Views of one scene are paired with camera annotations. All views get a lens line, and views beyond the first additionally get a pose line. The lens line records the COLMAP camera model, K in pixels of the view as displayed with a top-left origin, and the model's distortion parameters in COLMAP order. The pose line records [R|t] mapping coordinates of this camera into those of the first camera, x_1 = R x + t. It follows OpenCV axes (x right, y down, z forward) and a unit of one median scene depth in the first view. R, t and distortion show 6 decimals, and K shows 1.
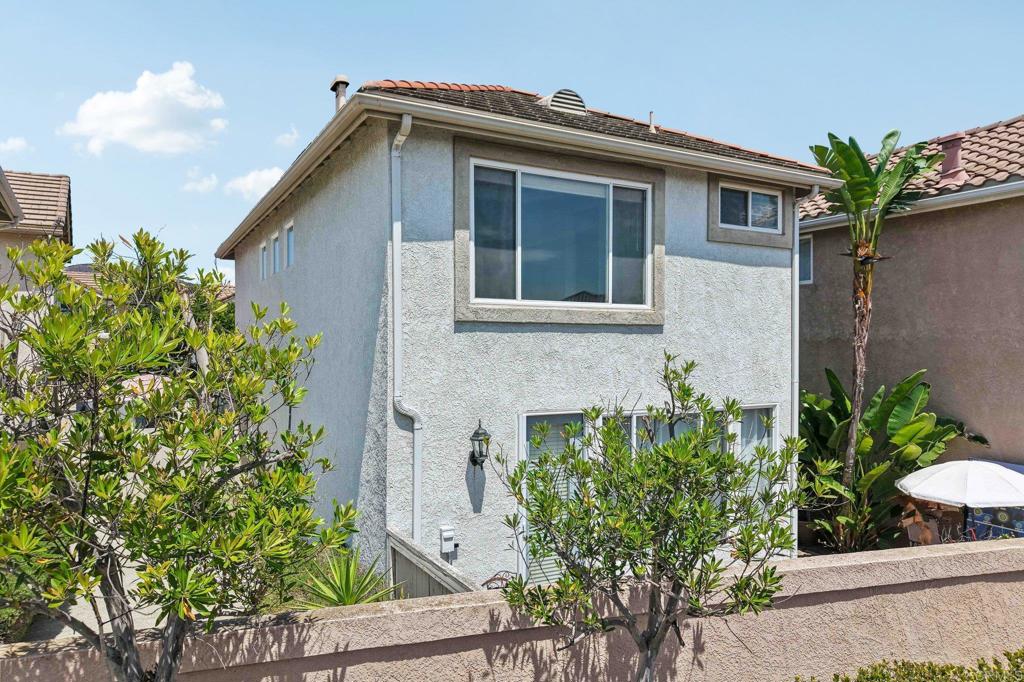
lens RADIAL K [[686.2, 0, 508.1], [0, 686.2, 344.4], [0, 0, 1]] dist [0.079370, -0.001139]
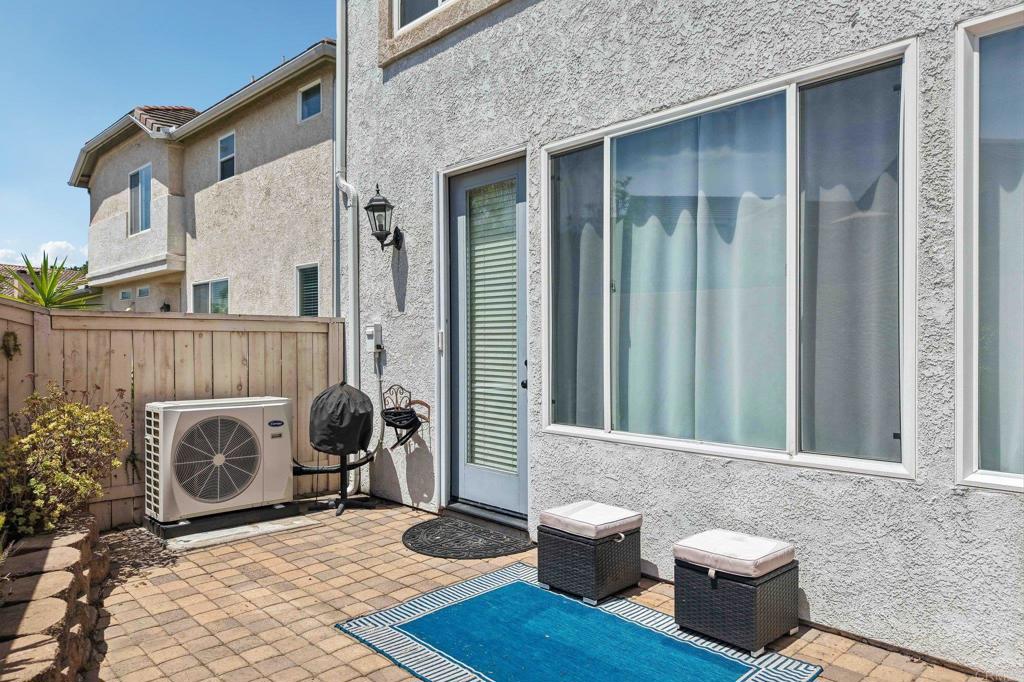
lens RADIAL K [[687.8, 0, 512.0], [0, 687.8, 341.0], [0, 0, 1]] dist [0.059253, -0.046659]
pose [[0.239629, -0.008393, -0.970828, 0.657464], [-0.002535, 0.999954, -0.009270, 0.258073], [0.970861, 0.004683, 0.239597, 0.849572]]
